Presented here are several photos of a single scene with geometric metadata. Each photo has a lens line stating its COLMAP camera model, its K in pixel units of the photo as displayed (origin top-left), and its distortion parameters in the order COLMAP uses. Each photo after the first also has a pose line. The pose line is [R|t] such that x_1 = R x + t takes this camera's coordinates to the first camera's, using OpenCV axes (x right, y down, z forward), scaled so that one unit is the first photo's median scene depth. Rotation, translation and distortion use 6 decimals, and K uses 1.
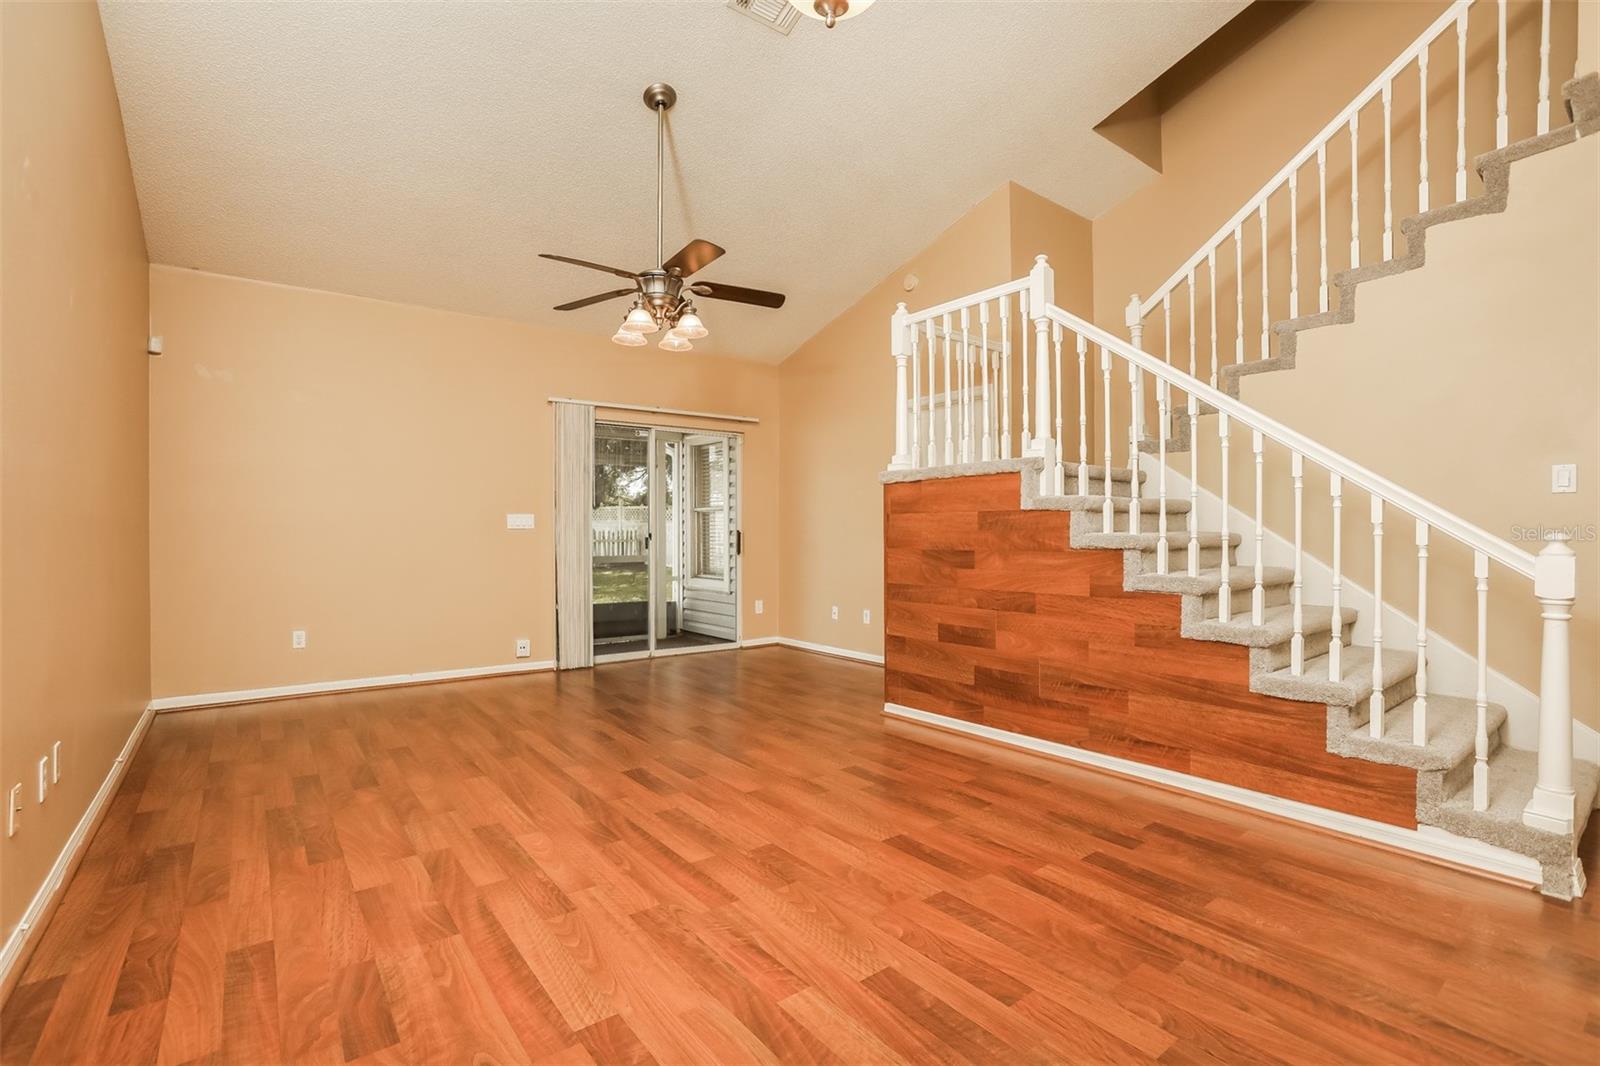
lens RADIAL K [[726.6, 0, 807.7], [0, 726.6, 545.7], [0, 0, 1]] dist [-0.049123, 0.004853]
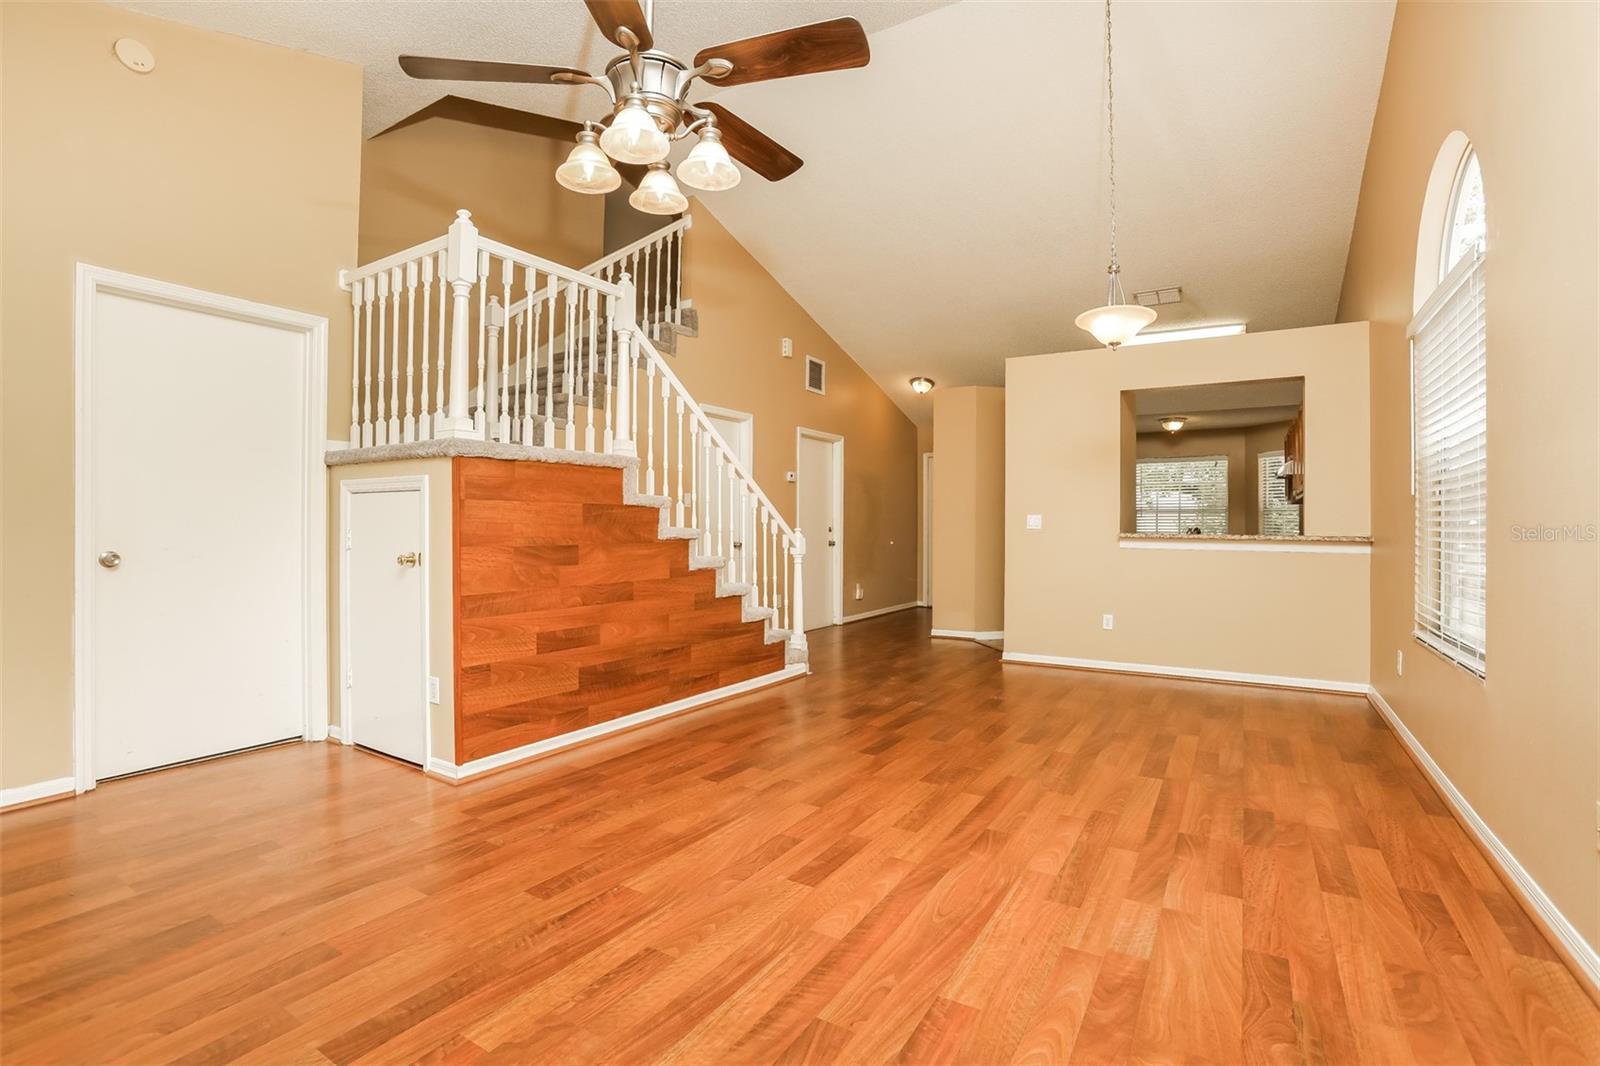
lens RADIAL K [[726.6, 0, 798.1], [0, 726.6, 523.7], [0, 0, 1]] dist [-0.049123, 0.004853]
pose [[-0.341096, 0.004765, 0.940016, -0.868031], [0.006318, 0.999976, -0.002777, -0.019138], [-0.940007, 0.004992, -0.341118, 1.226041]]
